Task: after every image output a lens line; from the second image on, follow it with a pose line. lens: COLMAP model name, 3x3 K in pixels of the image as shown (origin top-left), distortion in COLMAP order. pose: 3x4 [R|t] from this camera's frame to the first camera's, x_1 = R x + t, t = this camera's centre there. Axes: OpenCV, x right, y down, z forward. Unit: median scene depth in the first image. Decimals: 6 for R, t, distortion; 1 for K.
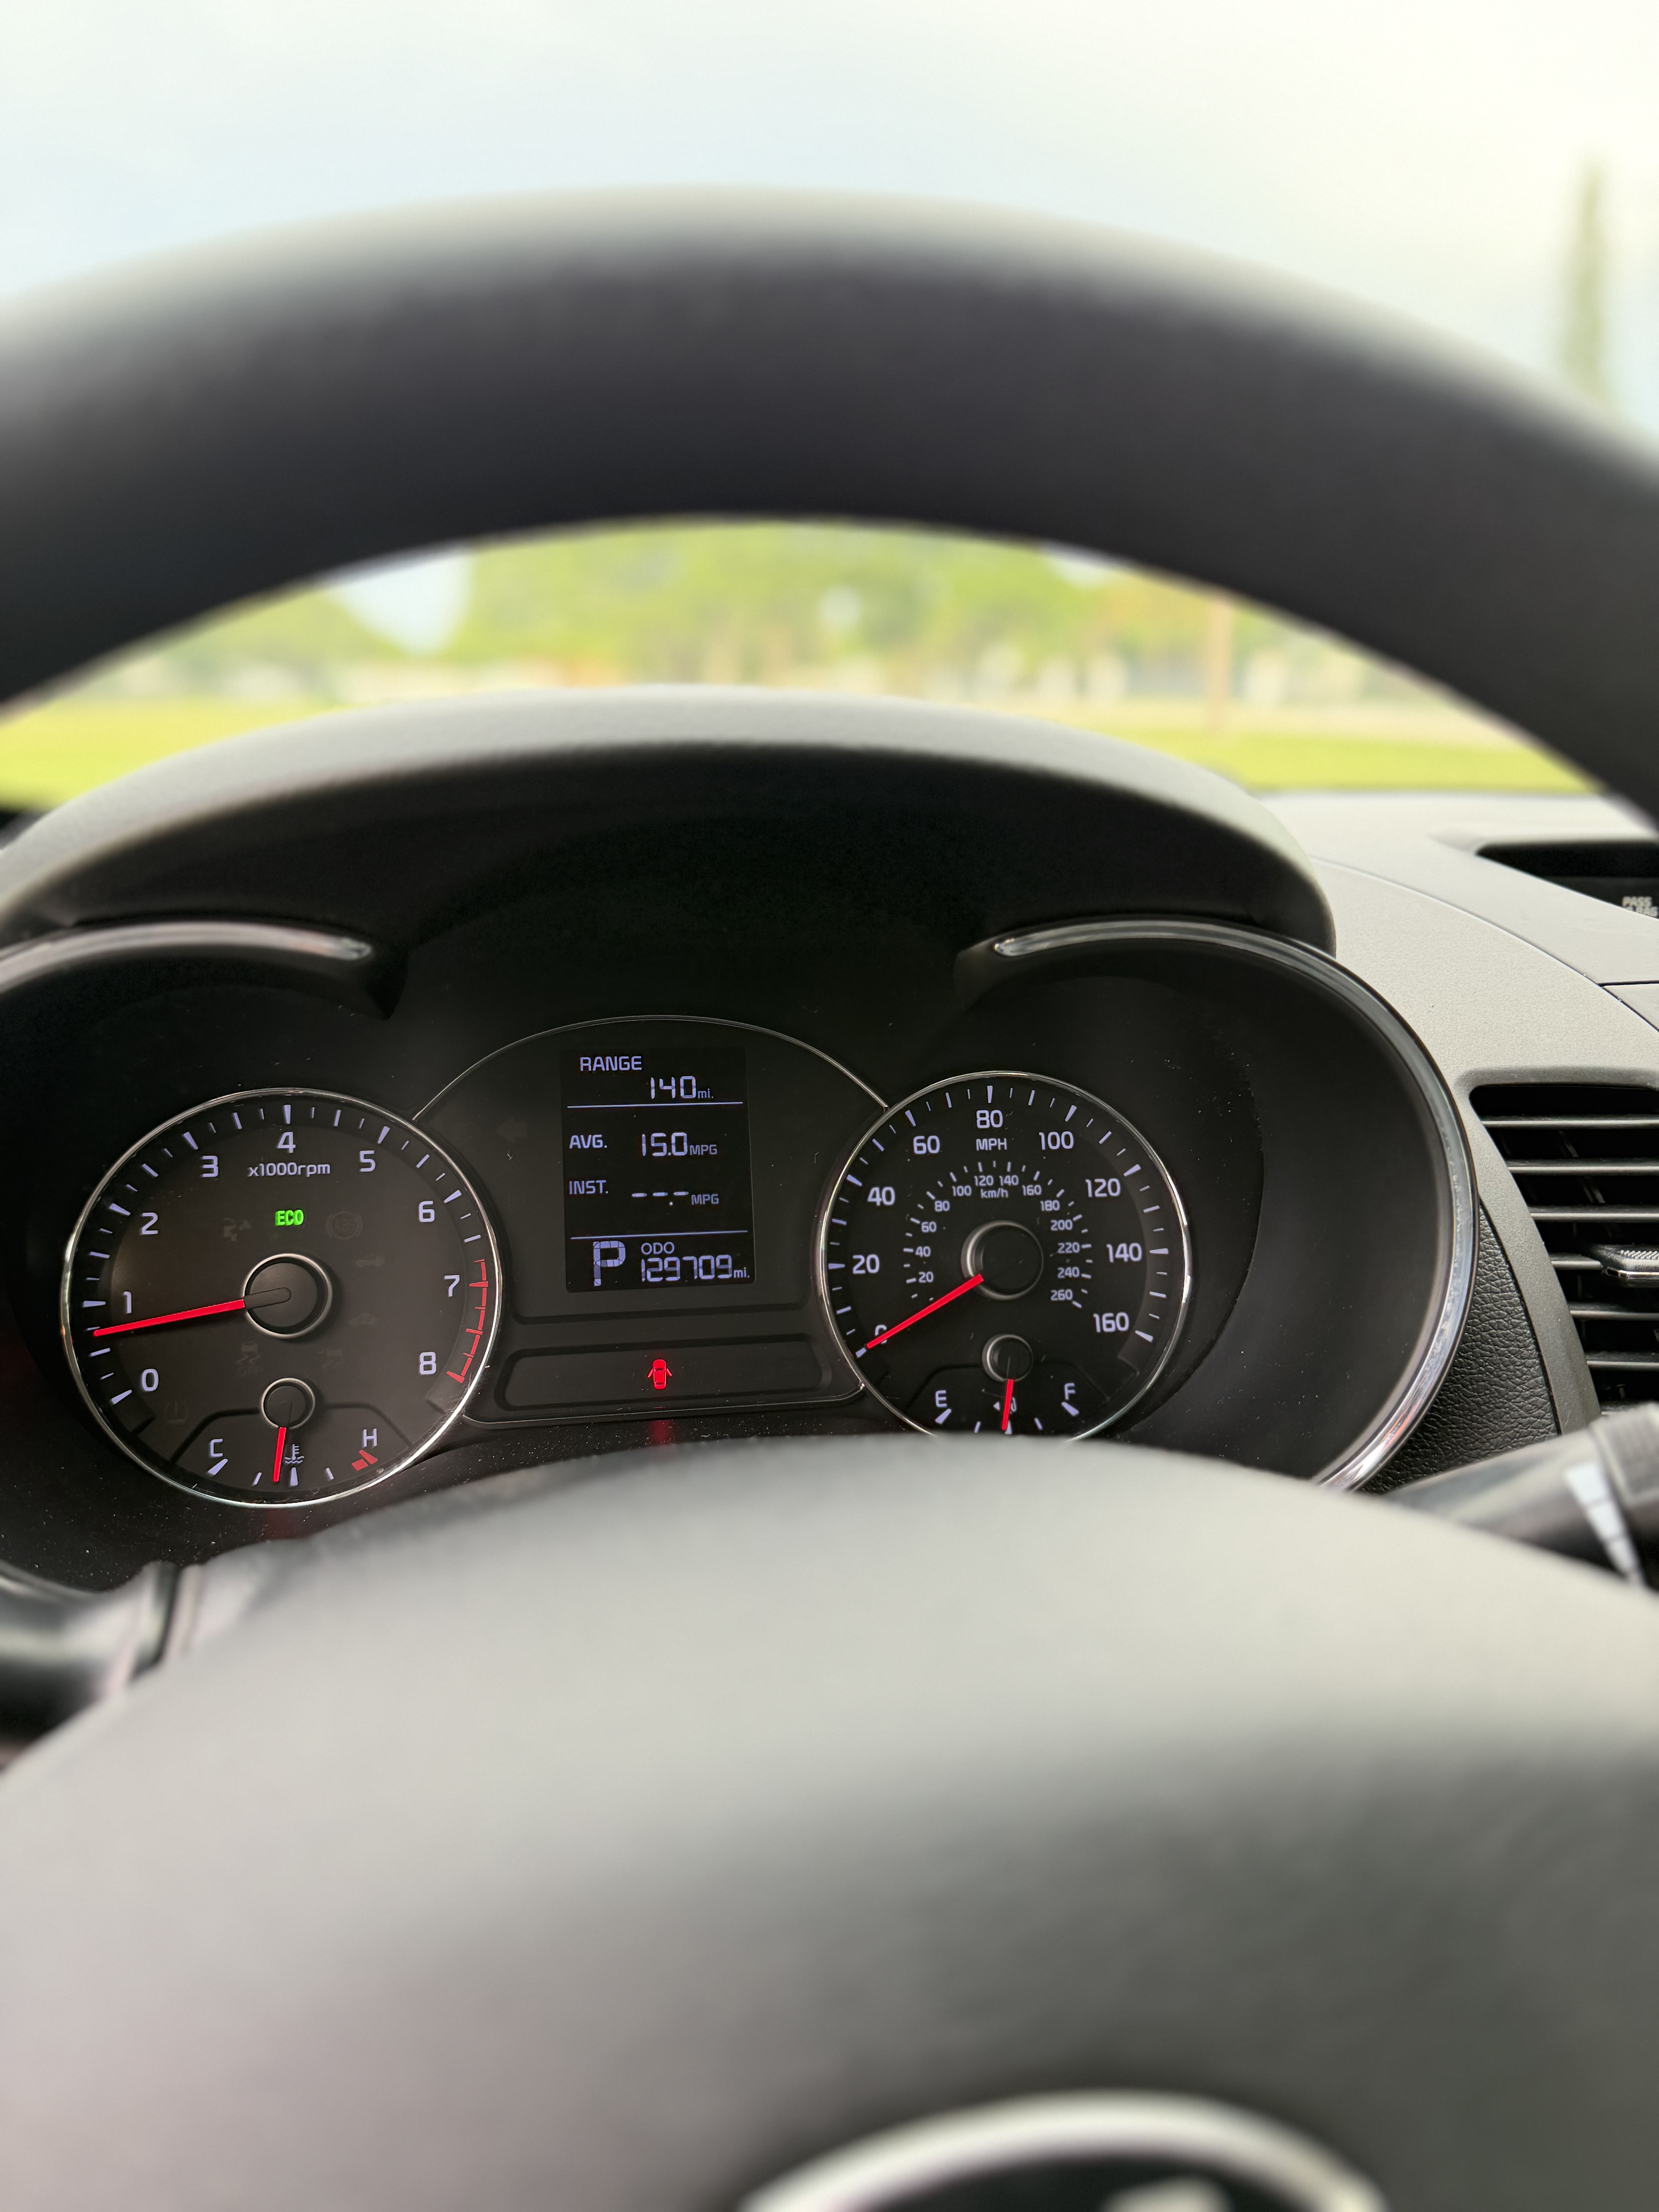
lens RADIAL K [[1599.6, 0, 842.3], [0, 1599.6, 1093.3], [0, 0, 1]] dist [0.012931, -0.028772]
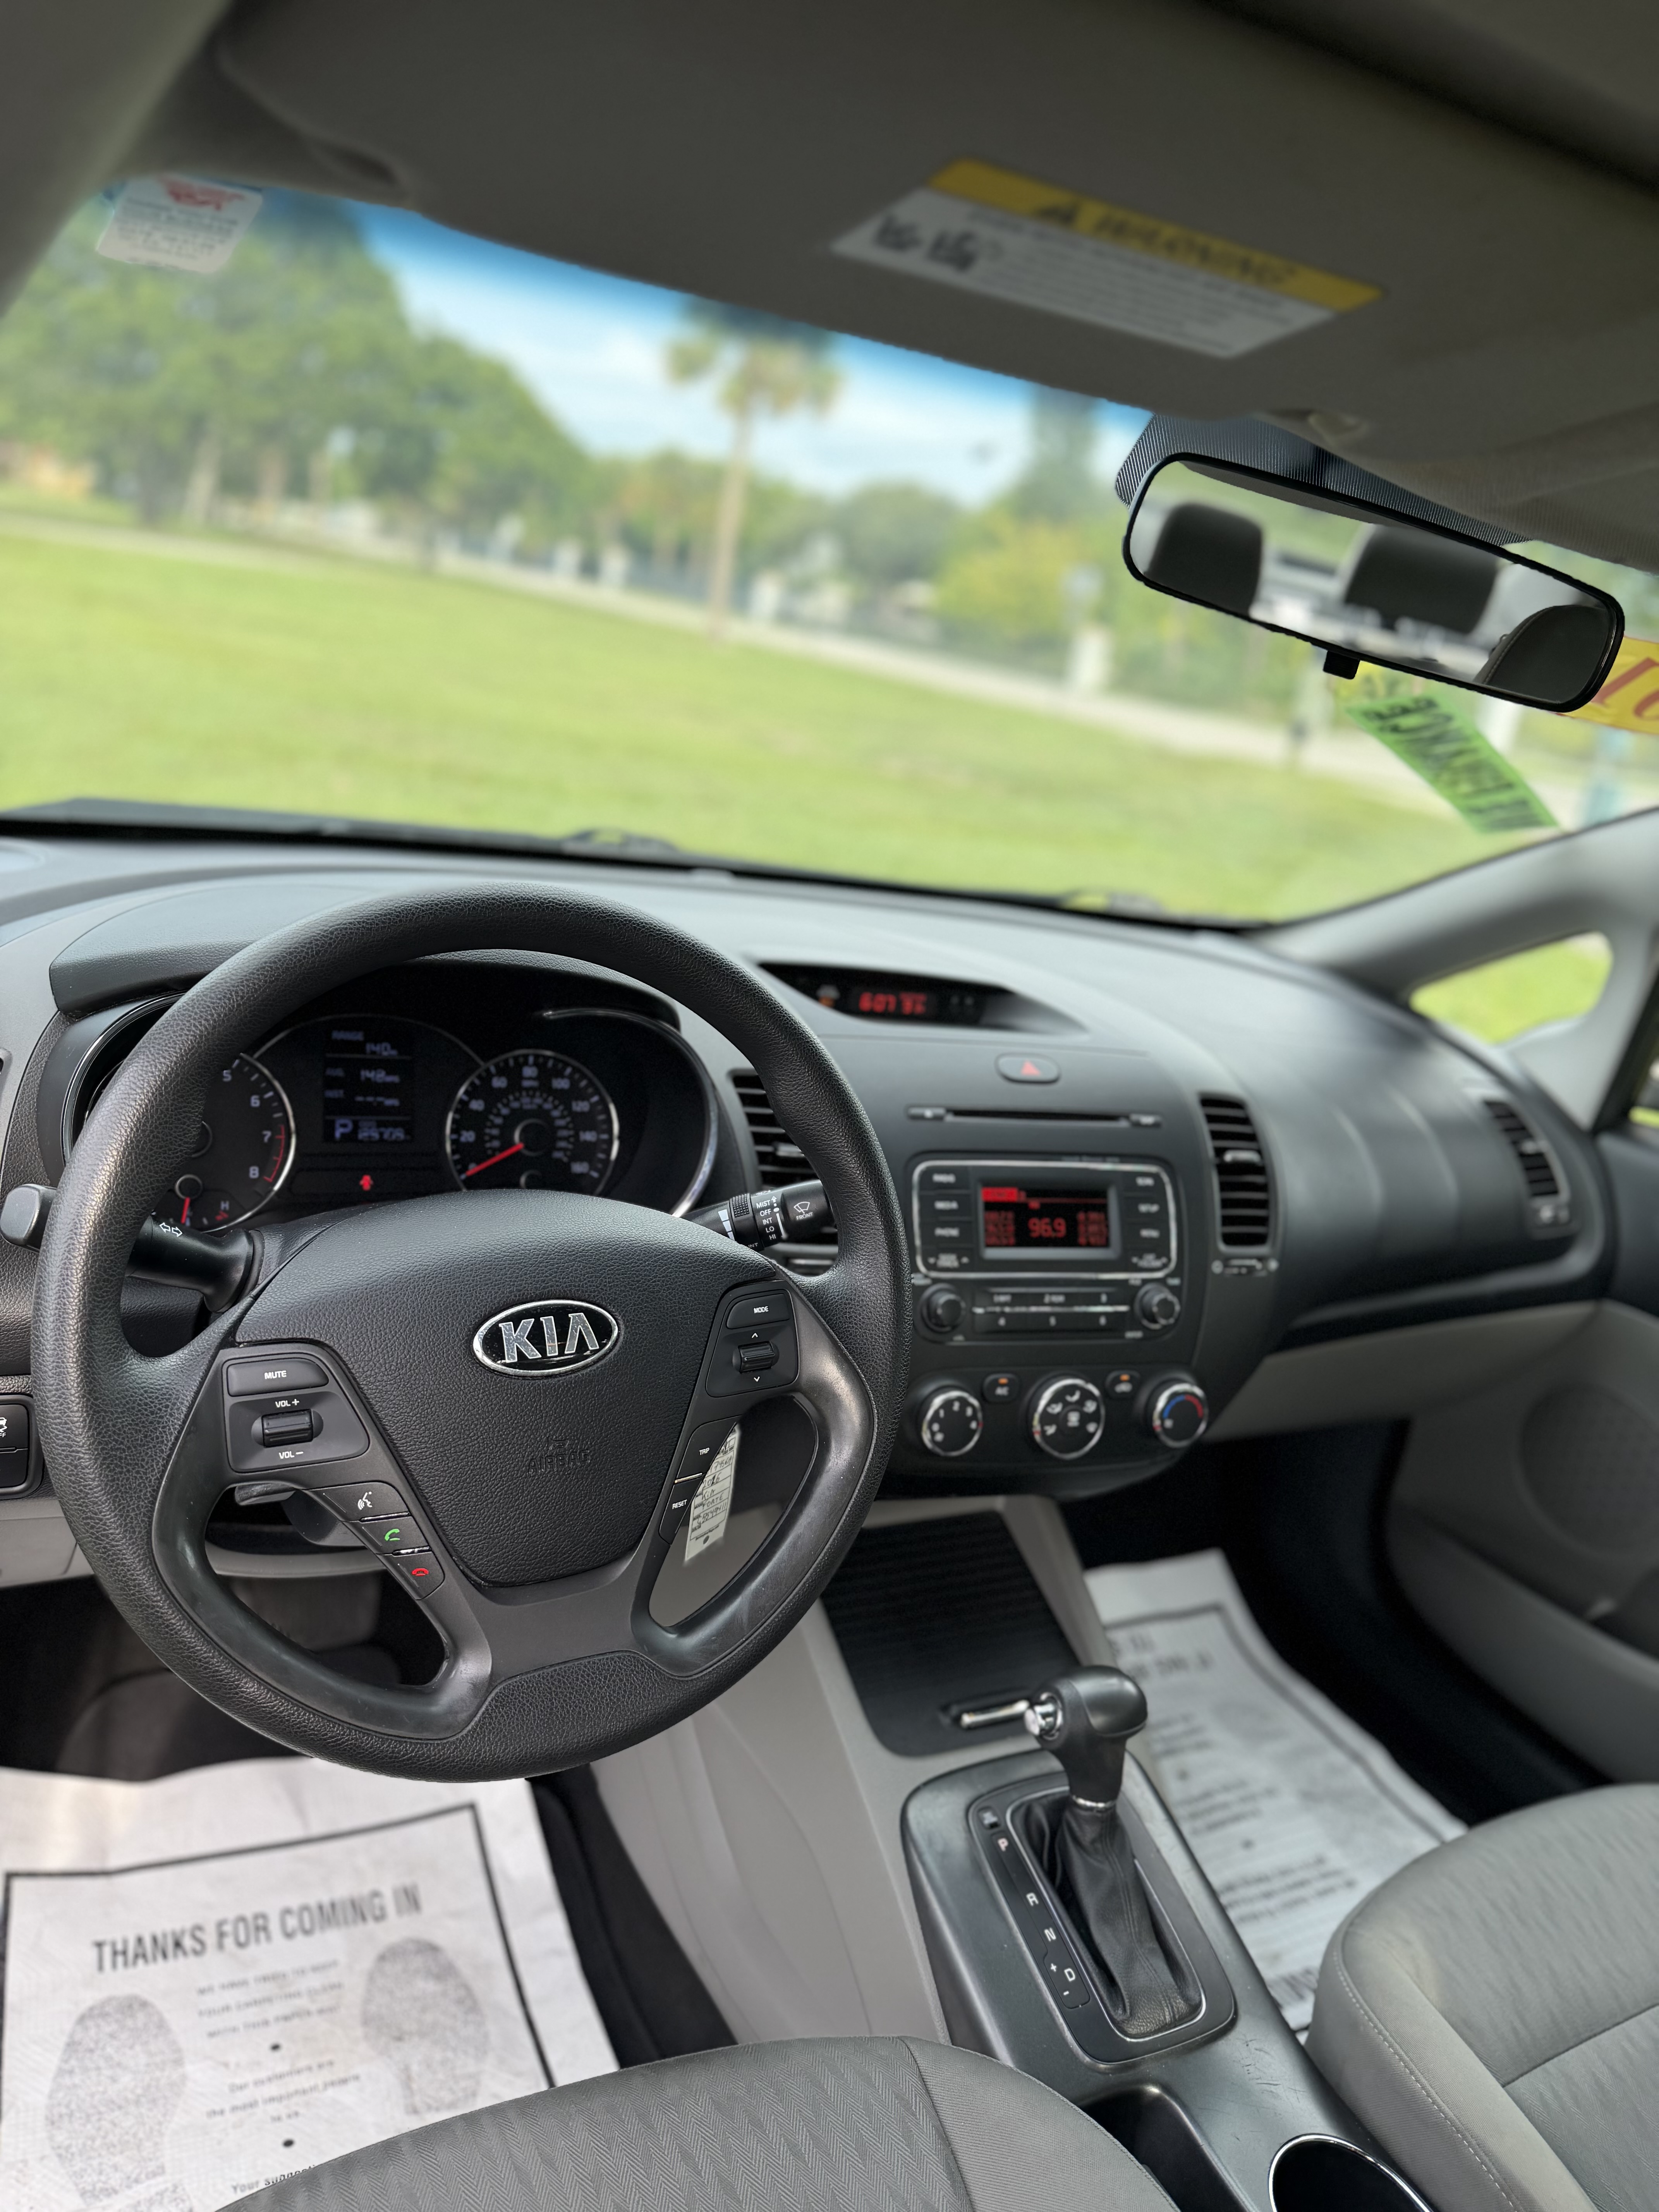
lens RADIAL K [[1599.6, 0, 828.6], [0, 1599.6, 1121.6], [0, 0, 1]] dist [0.012931, -0.028772]
pose [[0.948986, 0.049180, 0.311460, -0.194479], [-0.077815, 0.993738, 0.080180, -0.121801], [-0.305566, -0.100326, 0.946871, -1.170192]]
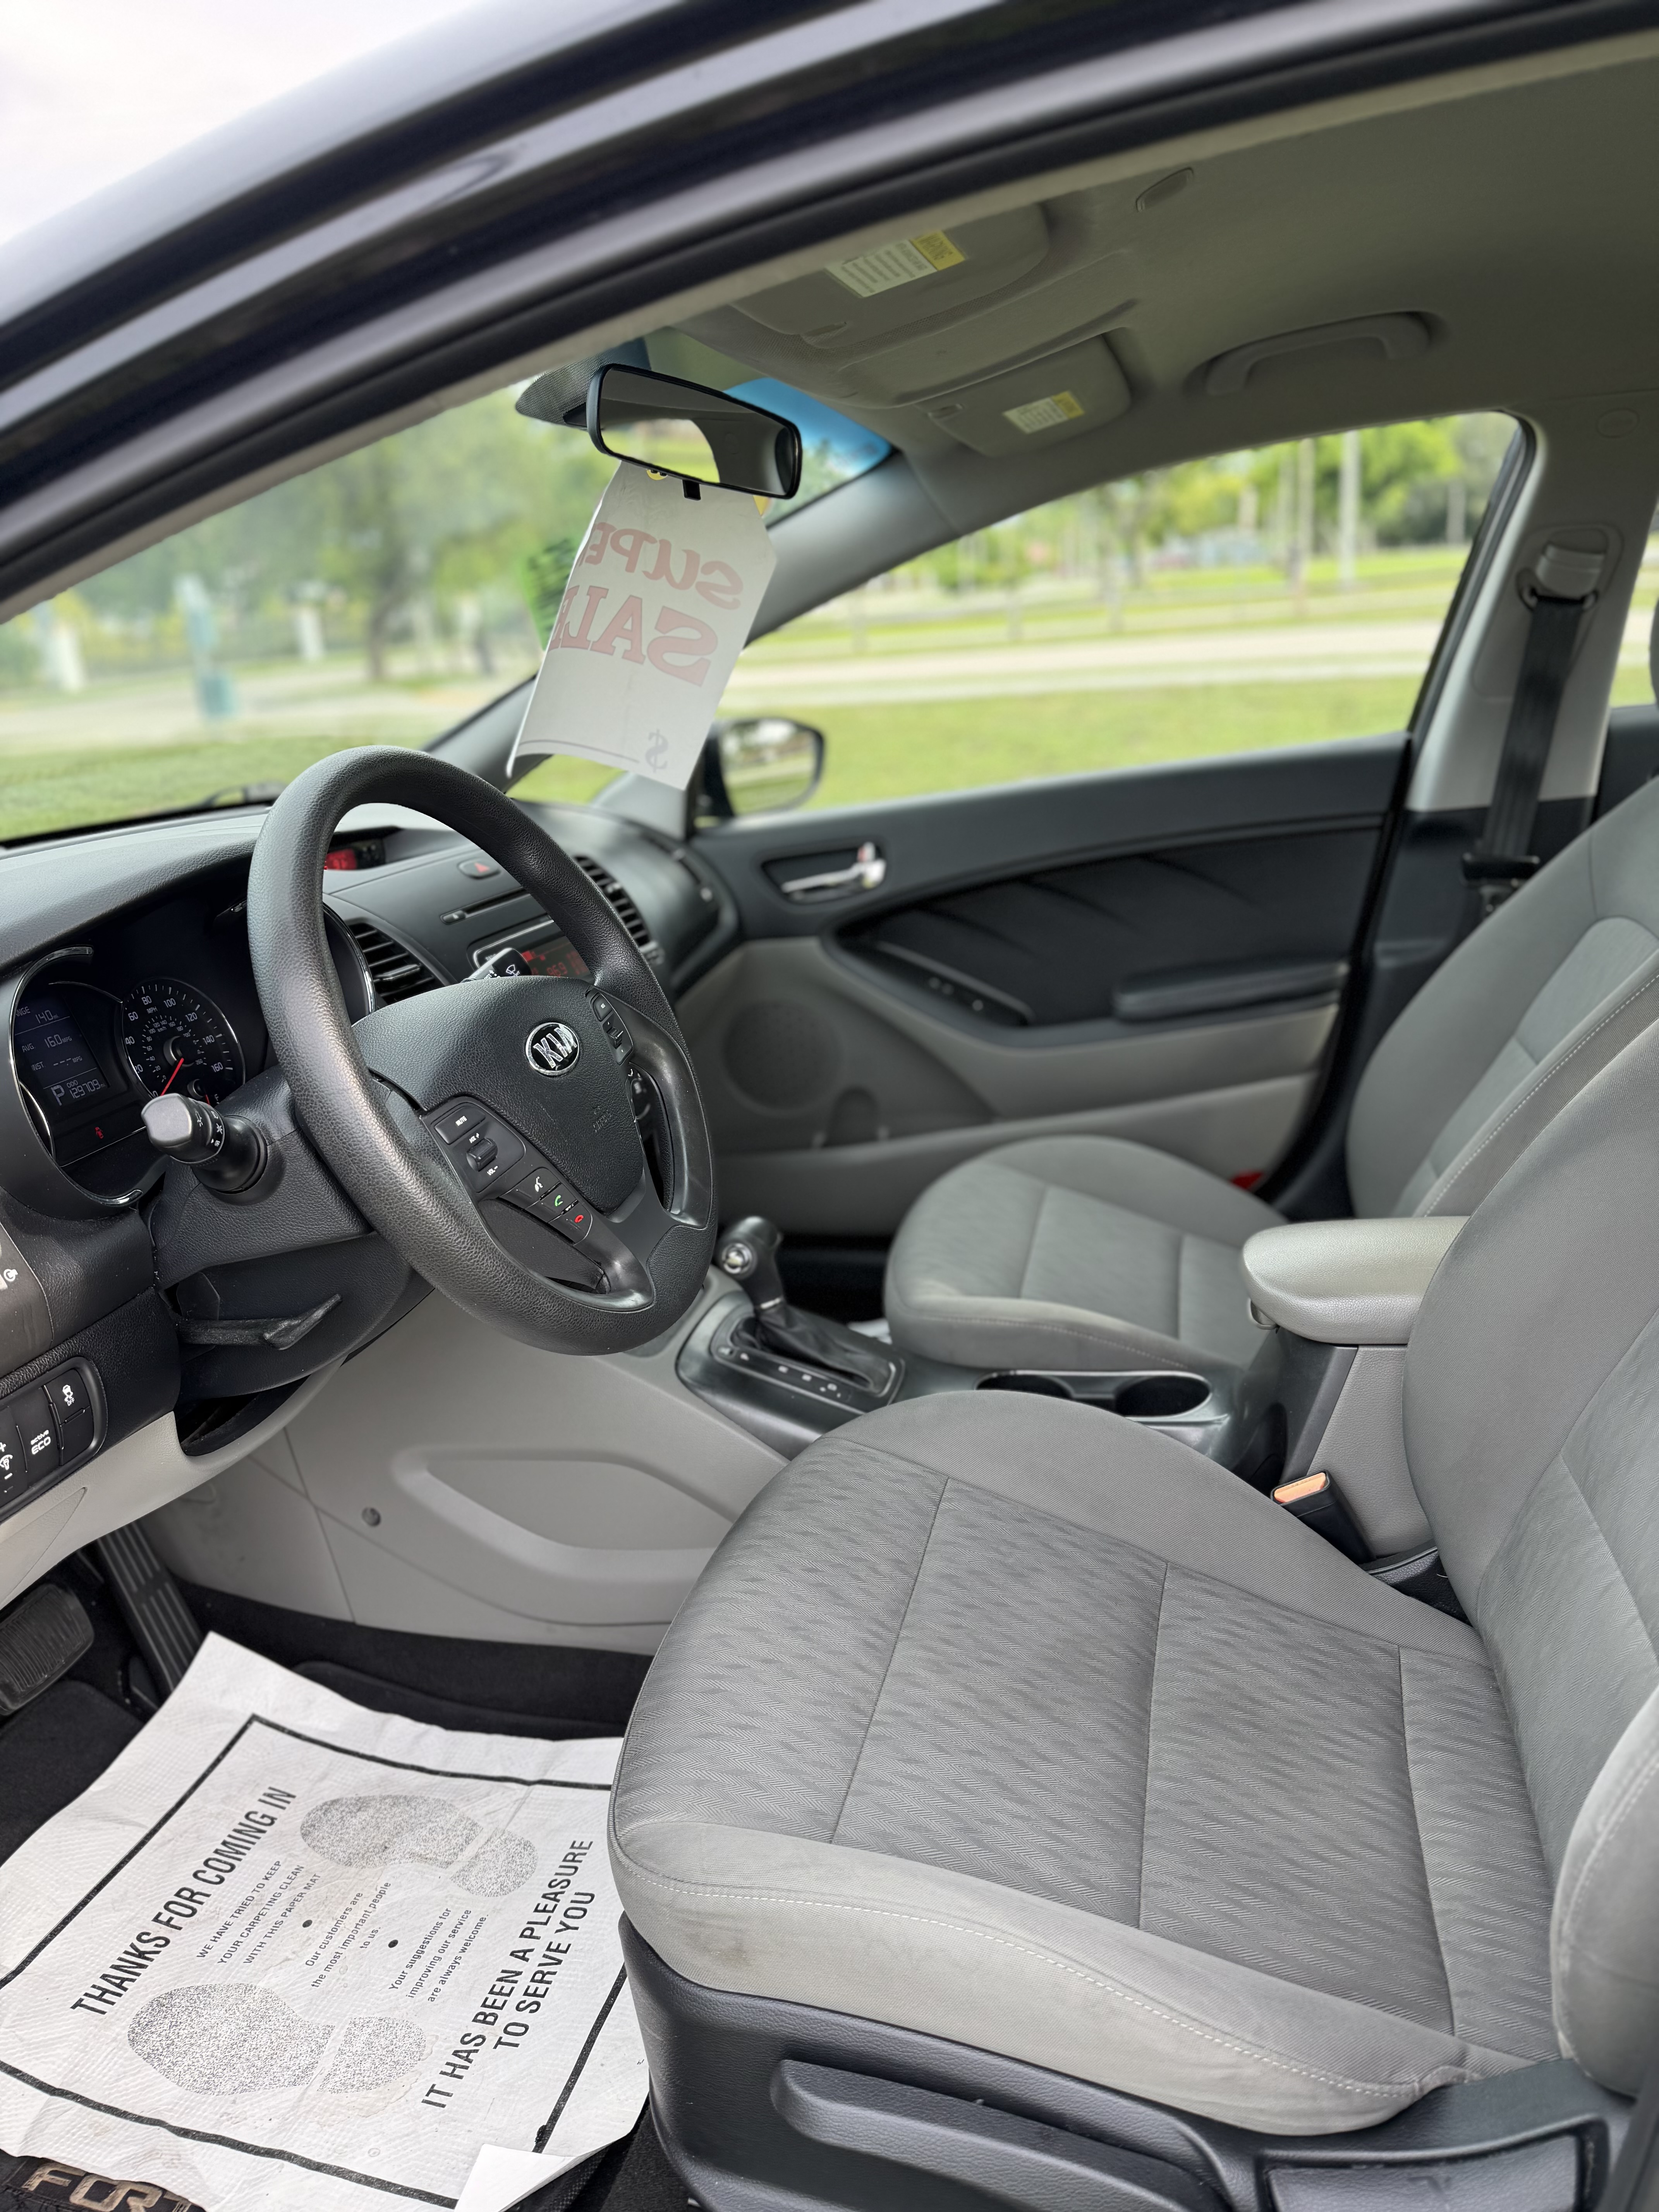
lens RADIAL K [[1599.6, 0, 835.0], [0, 1599.6, 1115.7], [0, 0, 1]] dist [0.012931, -0.028772]
pose [[0.402152, -0.294159, 0.867032, -1.631315], [0.279578, 0.941207, 0.189649, 0.011615], [-0.871843, 0.166135, 0.460749, -0.968874]]
